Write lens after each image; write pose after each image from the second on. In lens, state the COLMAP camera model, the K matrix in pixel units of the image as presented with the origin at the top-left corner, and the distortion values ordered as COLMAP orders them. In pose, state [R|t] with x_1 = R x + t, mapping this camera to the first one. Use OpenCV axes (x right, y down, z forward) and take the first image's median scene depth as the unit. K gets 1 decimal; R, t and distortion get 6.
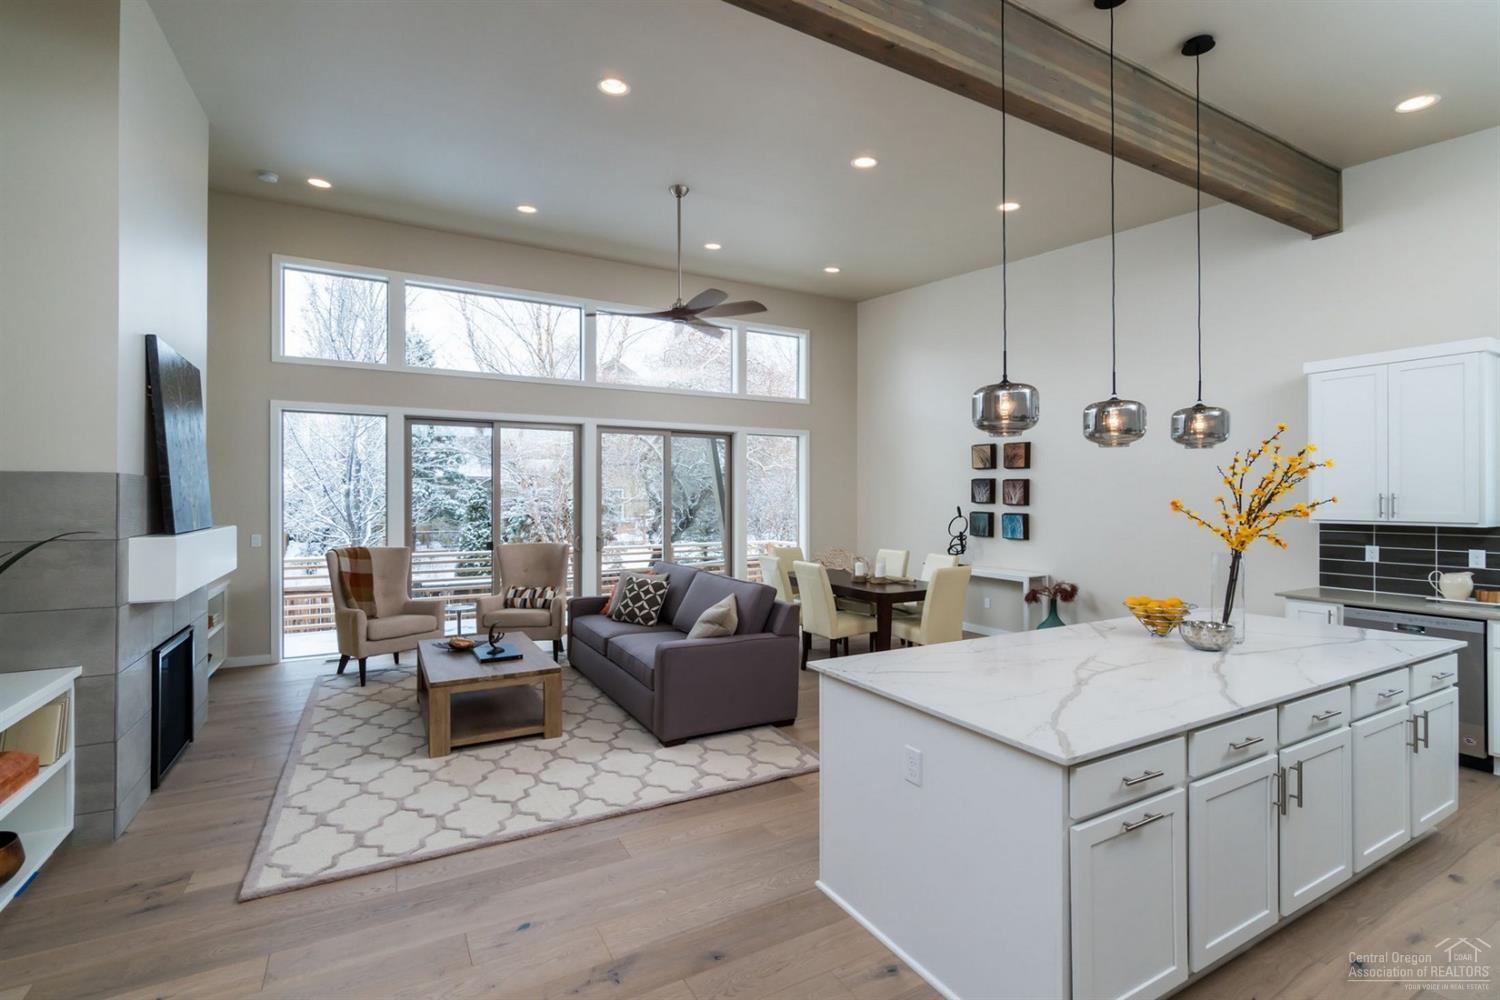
lens RADIAL K [[670.6, 0, 747.9], [0, 670.6, 501.8], [0, 0, 1]] dist [-0.004875, -0.000346]
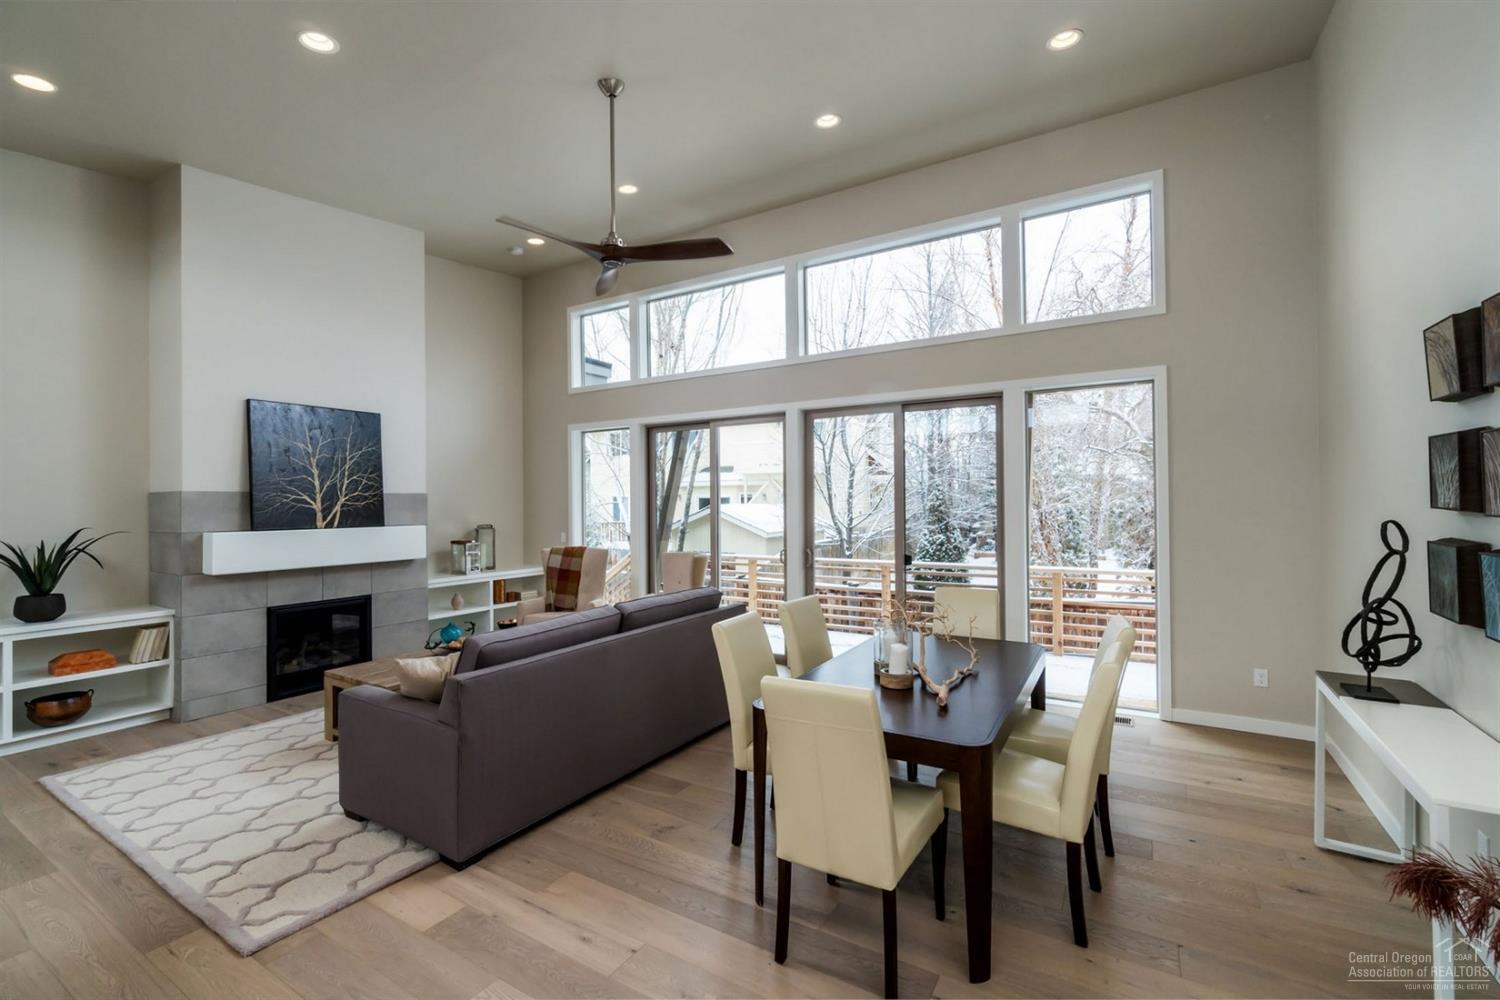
lens RADIAL K [[670.6, 0, 748.0], [0, 670.6, 499.6], [0, 0, 1]] dist [-0.004875, -0.000346]
pose [[0.492340, -0.007271, -0.870373, 0.448265], [0.004818, 0.999973, -0.005628, -0.003354], [0.870390, -0.001422, 0.492361, 0.564363]]
